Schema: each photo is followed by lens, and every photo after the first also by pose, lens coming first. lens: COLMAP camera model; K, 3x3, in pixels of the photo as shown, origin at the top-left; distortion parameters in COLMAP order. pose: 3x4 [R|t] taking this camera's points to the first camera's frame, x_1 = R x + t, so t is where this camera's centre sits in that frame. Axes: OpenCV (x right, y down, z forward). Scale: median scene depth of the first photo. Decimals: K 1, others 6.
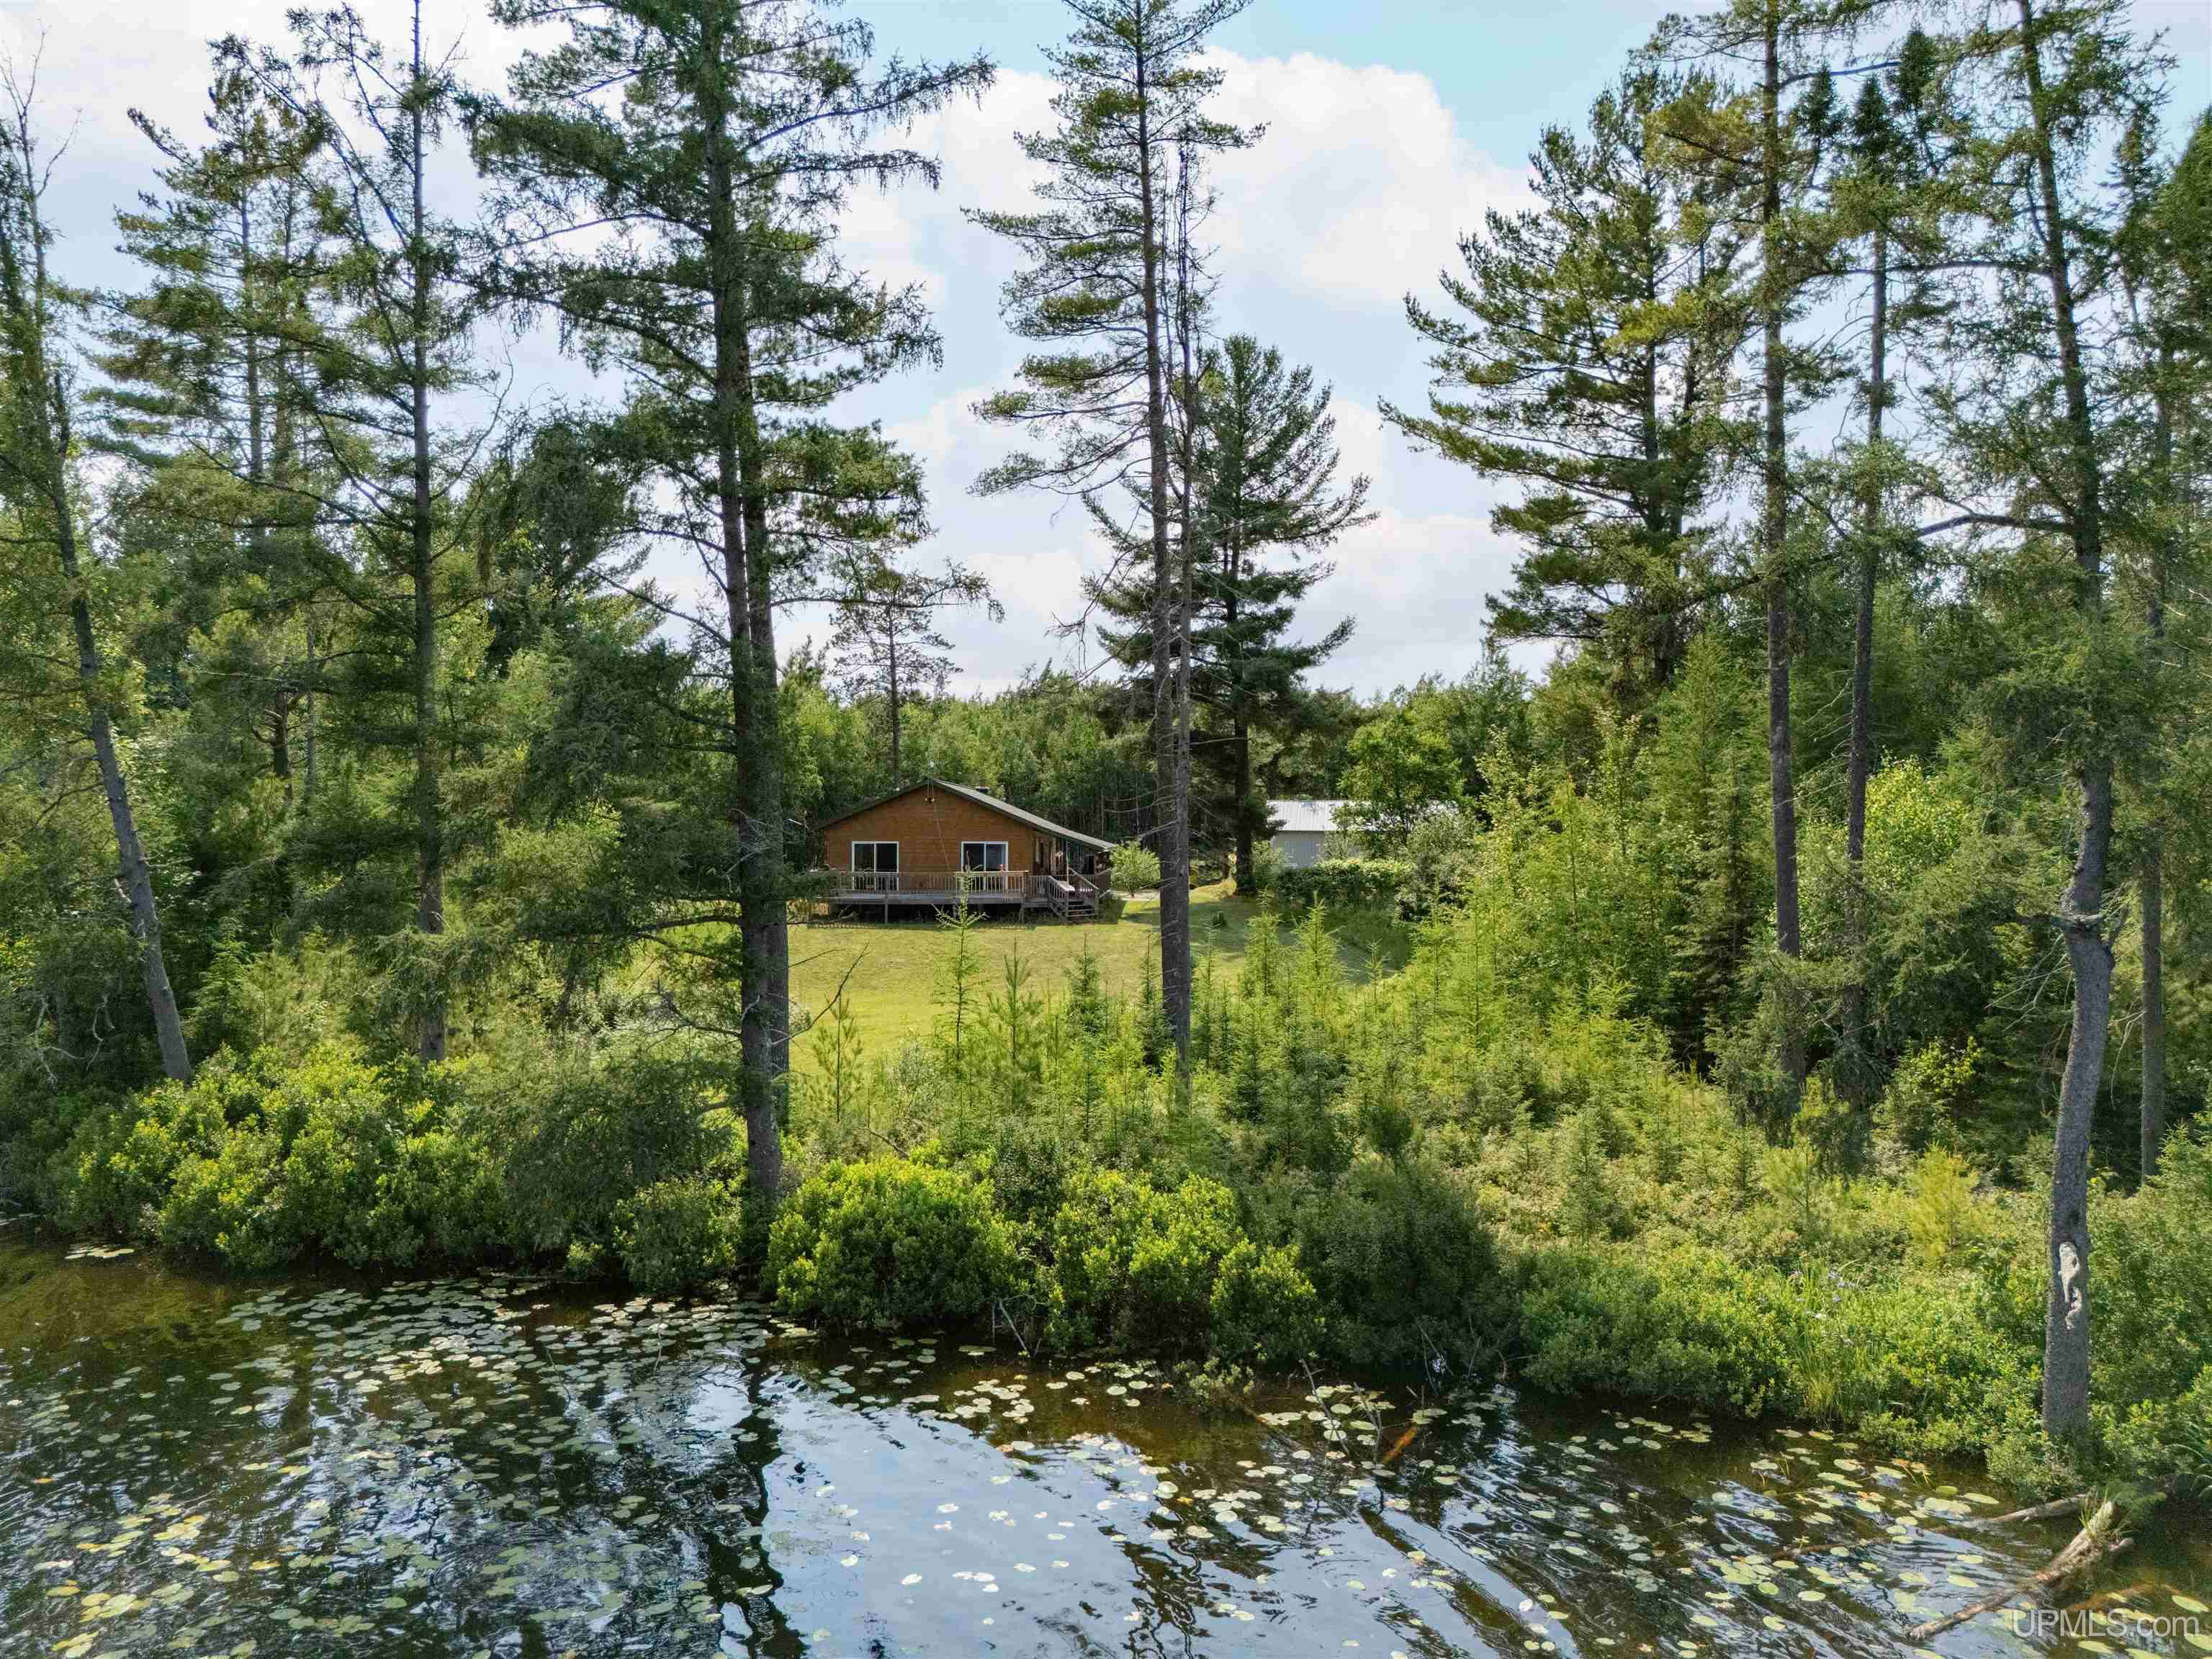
lens RADIAL K [[1590.5, 0, 1106.0], [0, 1590.5, 829.5], [0, 0, 1]] dist [0.005488, 0.005905]
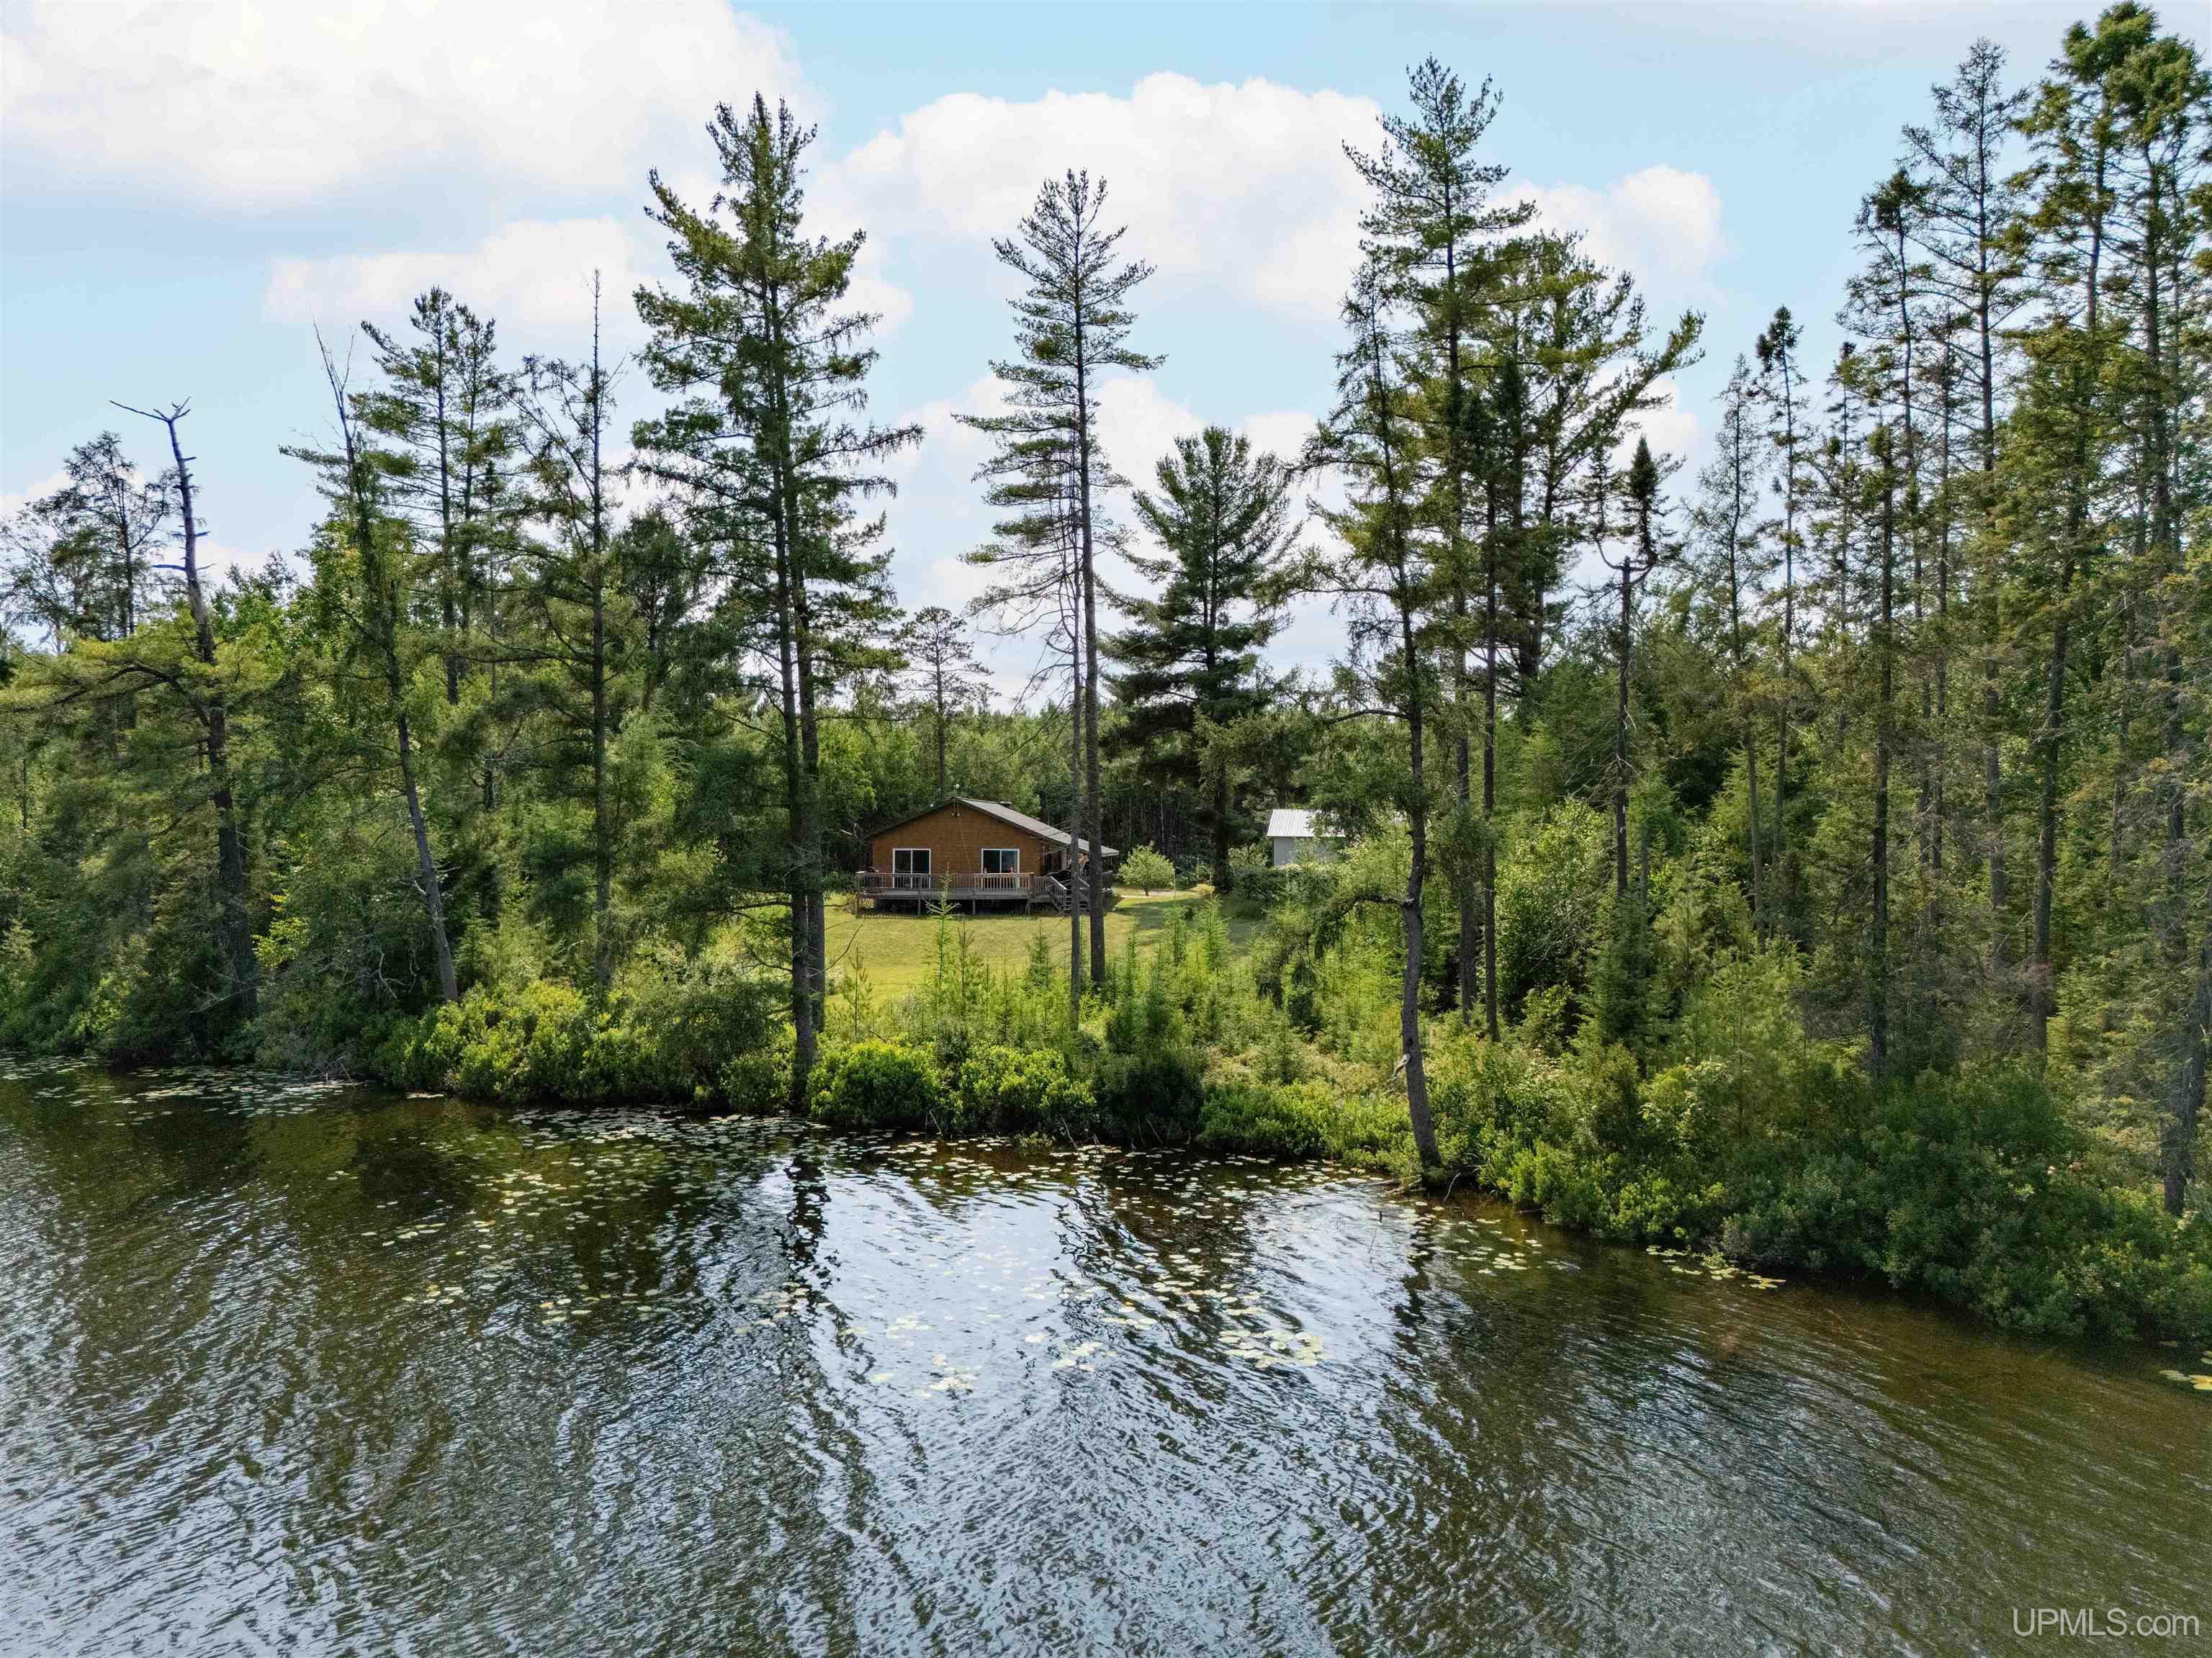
lens RADIAL K [[1629.7, 0, 1106.0], [0, 1629.7, 829.0], [0, 0, 1]] dist [0.005869, 0.001024]
pose [[0.998858, -0.000261, -0.047770, 0.163652], [0.000279, 1.000000, 0.000364, -0.020091], [0.047770, -0.000377, 0.998858, -0.628400]]
